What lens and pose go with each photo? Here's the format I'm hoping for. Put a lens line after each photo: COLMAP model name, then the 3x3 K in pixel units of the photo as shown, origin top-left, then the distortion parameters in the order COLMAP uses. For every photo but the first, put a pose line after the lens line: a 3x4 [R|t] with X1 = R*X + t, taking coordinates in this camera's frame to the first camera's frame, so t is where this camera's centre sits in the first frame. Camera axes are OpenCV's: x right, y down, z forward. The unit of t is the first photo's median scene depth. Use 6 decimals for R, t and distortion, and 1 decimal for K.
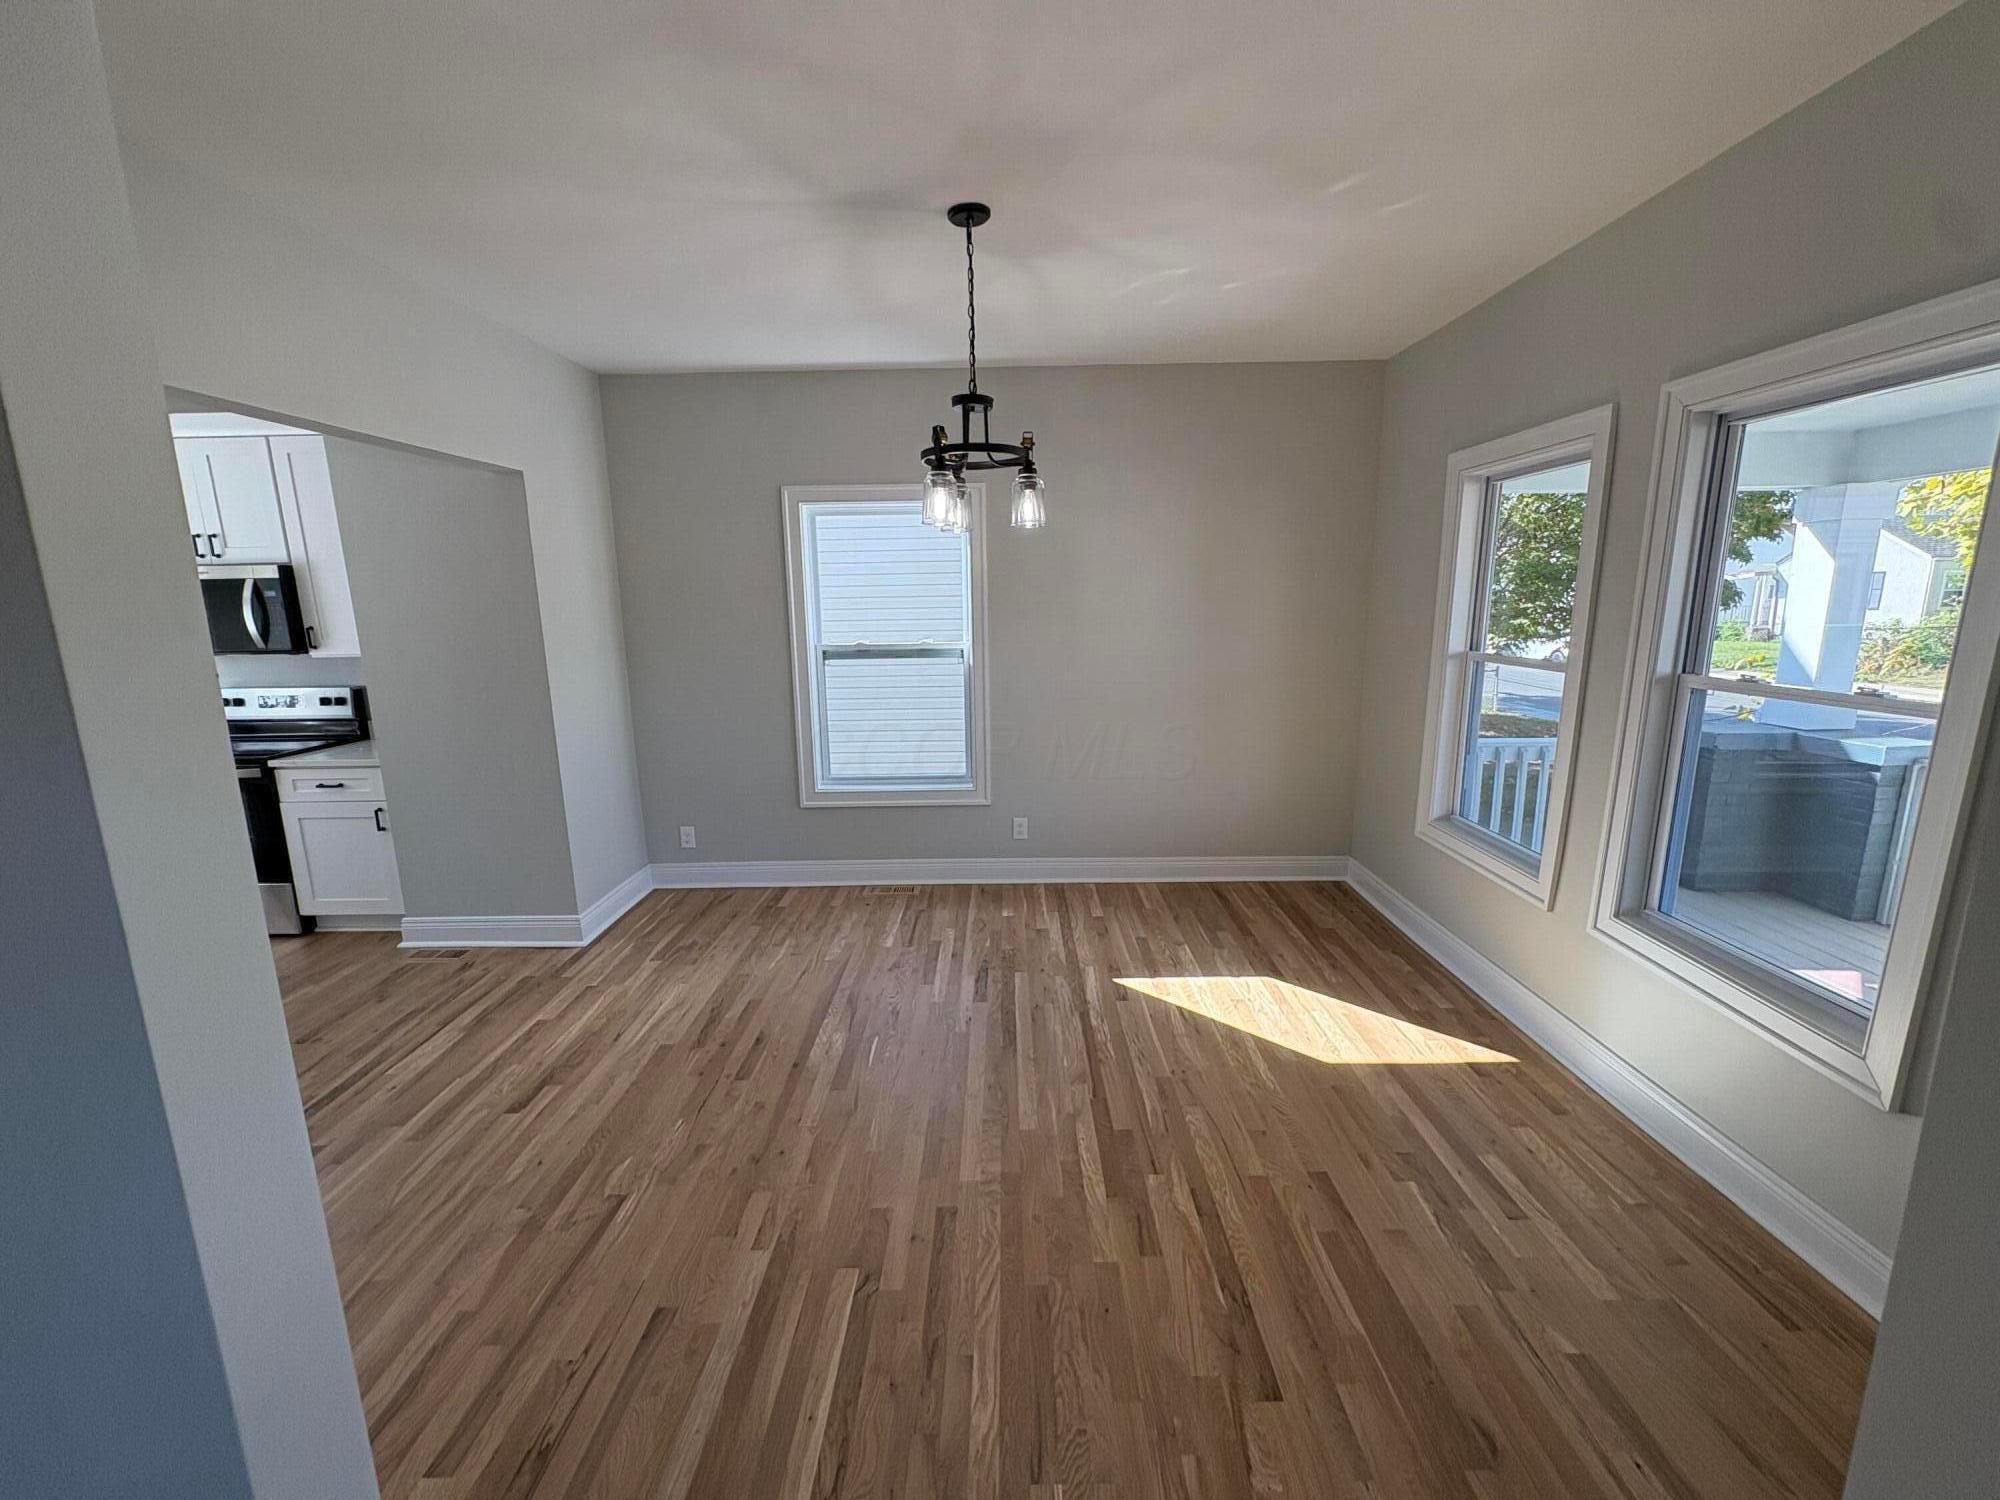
lens RADIAL K [[795.3, 0, 1001.6], [0, 795.3, 748.8], [0, 0, 1]] dist [0.001470, 0.000225]
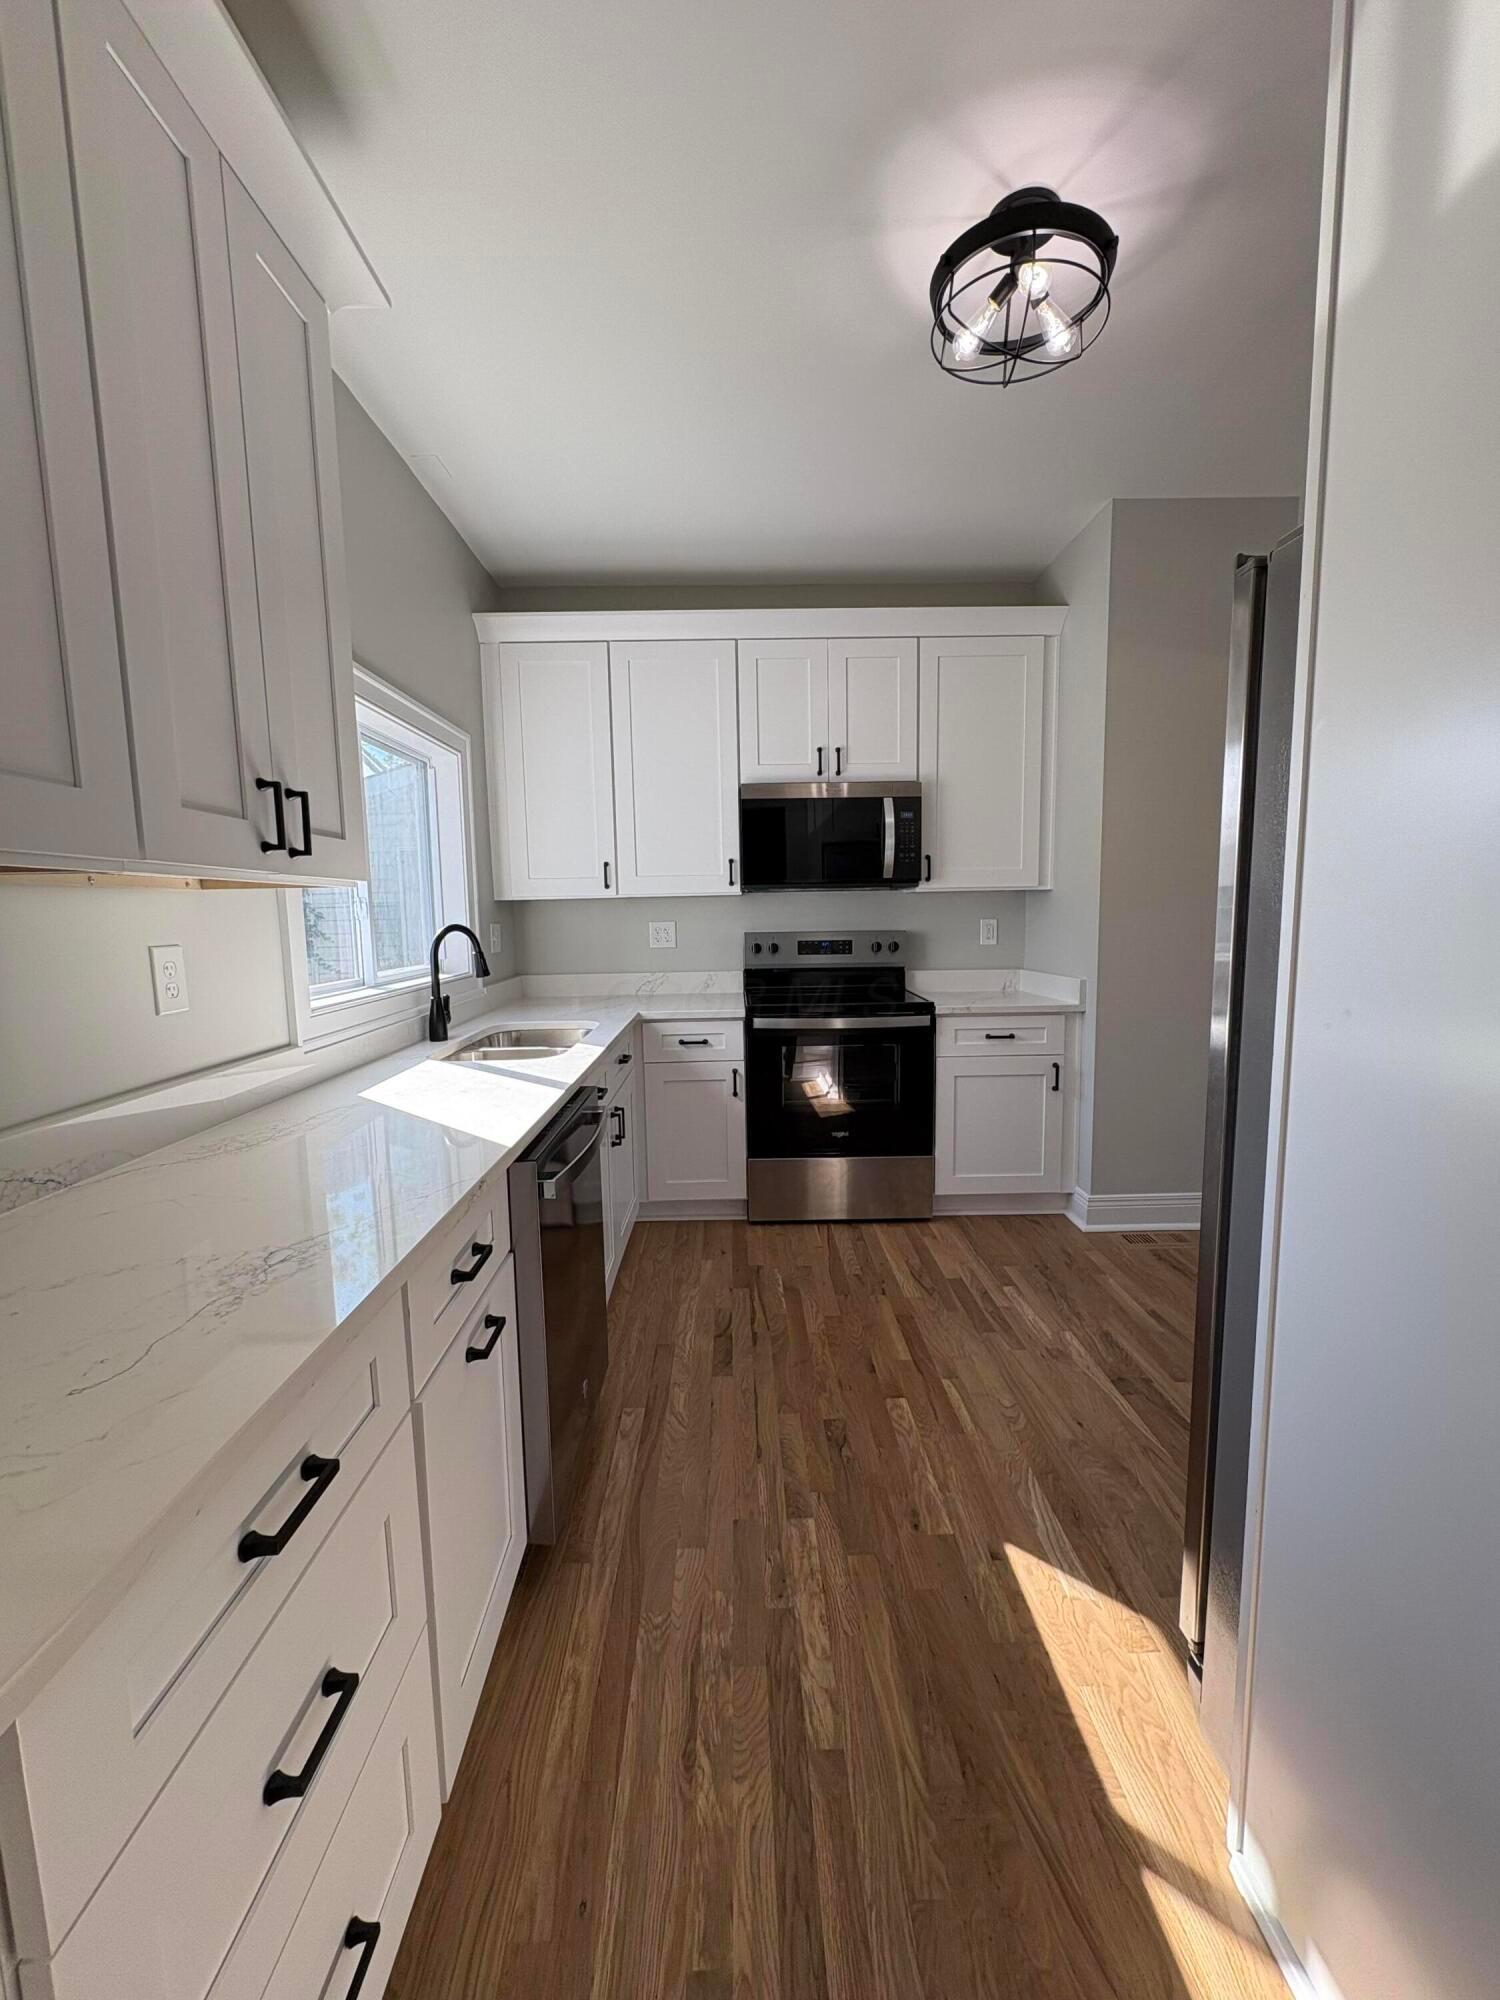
lens RADIAL K [[795.3, 0, 746.0], [0, 795.3, 1007.9], [0, 0, 1]] dist [0.001470, 0.000225]
pose [[0.999880, -0.008534, 0.012904, -1.093791], [0.009386, 0.997676, -0.067494, 0.068449], [-0.012298, 0.067607, 0.997636, 0.160399]]
